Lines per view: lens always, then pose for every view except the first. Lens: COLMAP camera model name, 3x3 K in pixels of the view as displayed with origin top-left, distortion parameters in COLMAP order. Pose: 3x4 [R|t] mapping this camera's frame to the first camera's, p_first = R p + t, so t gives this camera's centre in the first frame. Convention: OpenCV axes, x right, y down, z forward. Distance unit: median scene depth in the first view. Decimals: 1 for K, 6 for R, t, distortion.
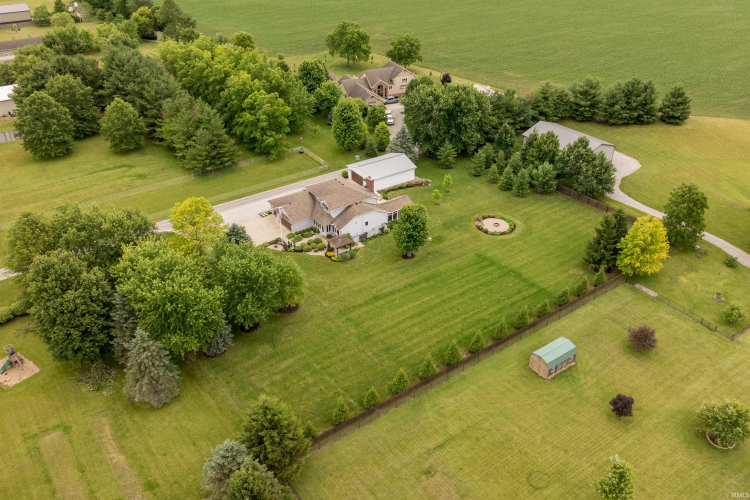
lens RADIAL K [[627.5, 0, 375.0], [0, 627.5, 250.0], [0, 0, 1]] dist [-0.028675, 0.002113]
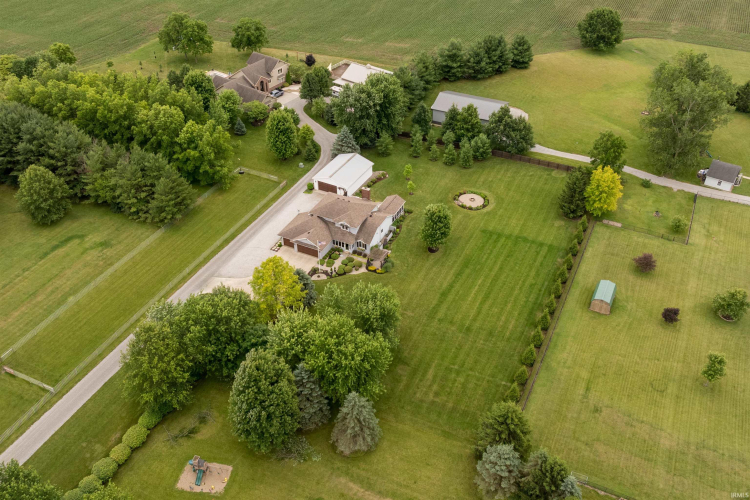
lens RADIAL K [[665.1, 0, 375.0], [0, 665.1, 250.0], [0, 0, 1]] dist [-0.011752, -0.004242]
pose [[0.882411, -0.289666, 0.370735, -0.389391], [0.251621, 0.956388, 0.148354, -0.155519], [-0.397540, -0.037624, 0.916813, -0.053725]]
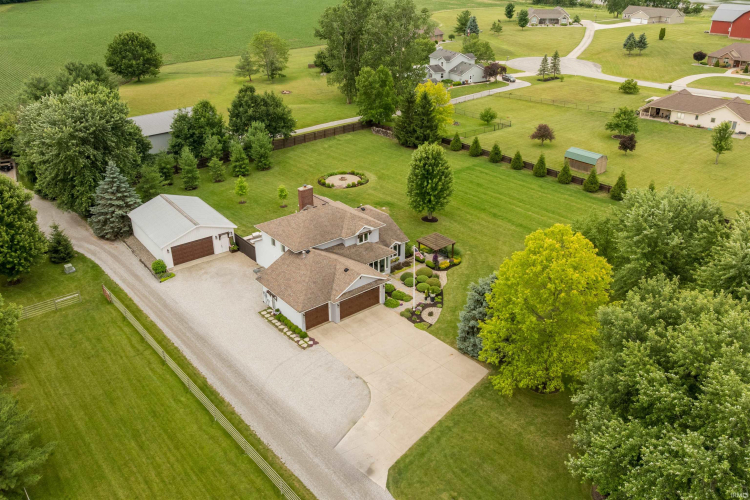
lens RADIAL K [[627.5, 0, 375.0], [0, 627.5, 250.0], [0, 0, 1]] dist [-0.028675, 0.002113]
pose [[-0.059794, -0.438488, 0.896746, -0.513891], [0.531498, 0.746436, 0.400429, -0.242762], [-0.844947, 0.500562, 0.188423, 0.740900]]
